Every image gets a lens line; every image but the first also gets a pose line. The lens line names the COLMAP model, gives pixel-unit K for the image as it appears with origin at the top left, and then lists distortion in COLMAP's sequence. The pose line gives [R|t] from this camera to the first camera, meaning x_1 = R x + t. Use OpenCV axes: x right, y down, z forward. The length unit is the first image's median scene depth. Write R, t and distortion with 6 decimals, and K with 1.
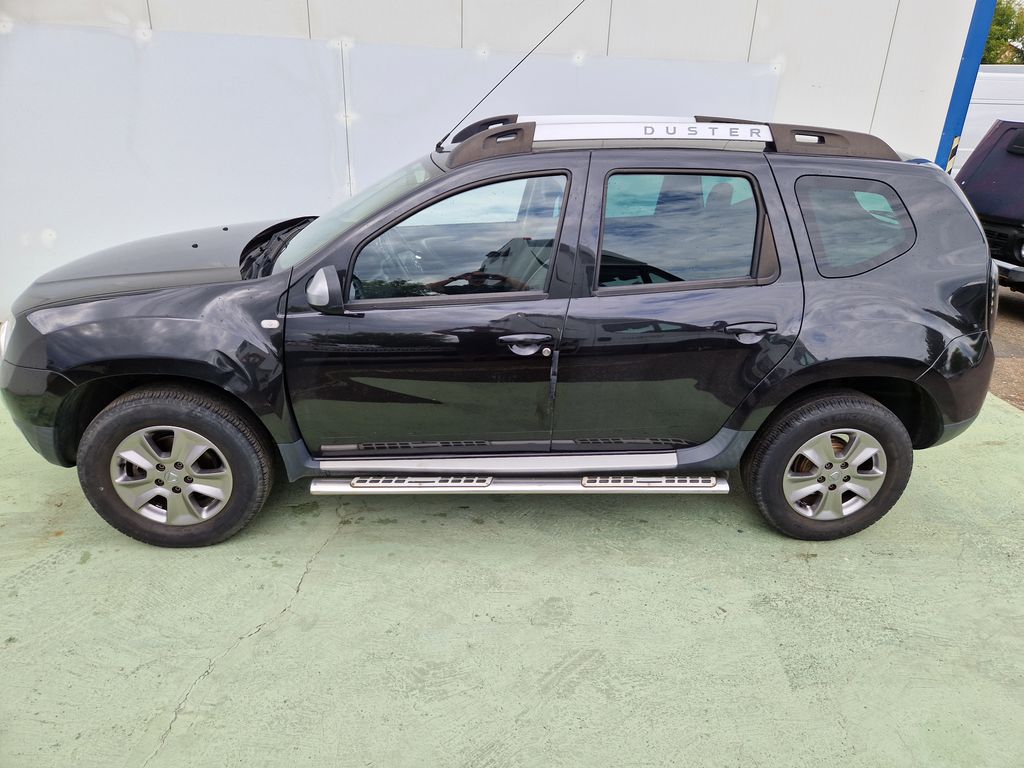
lens RADIAL K [[687.4, 0, 519.3], [0, 687.4, 384.6], [0, 0, 1]] dist [0.041977, -0.009469]
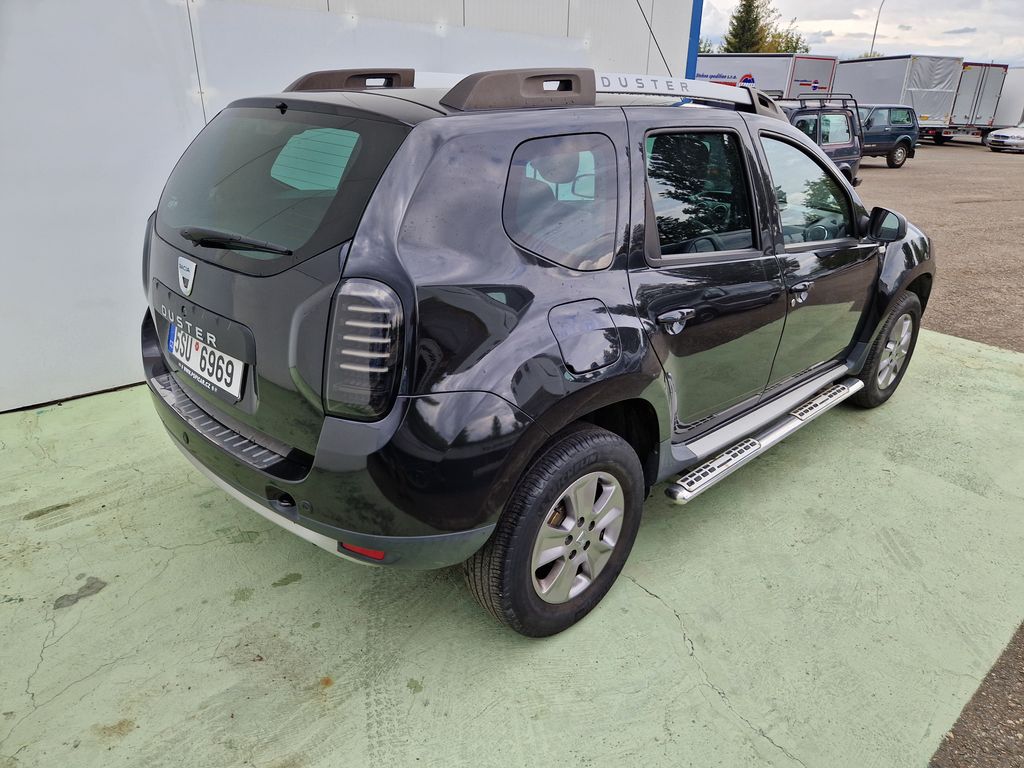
lens RADIAL K [[687.4, 0, 520.6], [0, 687.4, 379.8], [0, 0, 1]] dist [0.041977, -0.009469]
pose [[0.789873, -0.248181, 0.560809, -0.988668], [0.237312, 0.966908, 0.093655, -0.124996], [-0.565494, 0.059111, 0.822631, 0.345354]]
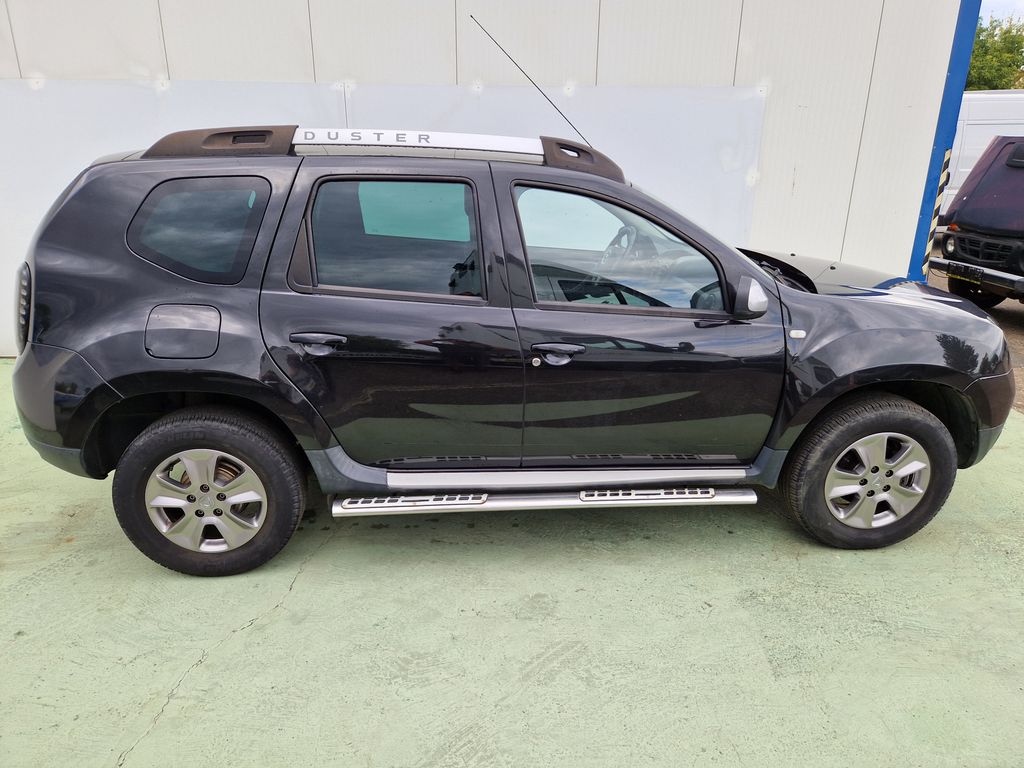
lens RADIAL K [[687.4, 0, 505.7], [0, 687.4, 384.5], [0, 0, 1]] dist [0.041977, -0.009469]
pose [[0.998613, -0.022802, -0.047455, 0.060560], [0.019912, 0.997968, -0.060521, 0.067219], [0.048738, 0.059492, 0.997038, -0.034101]]
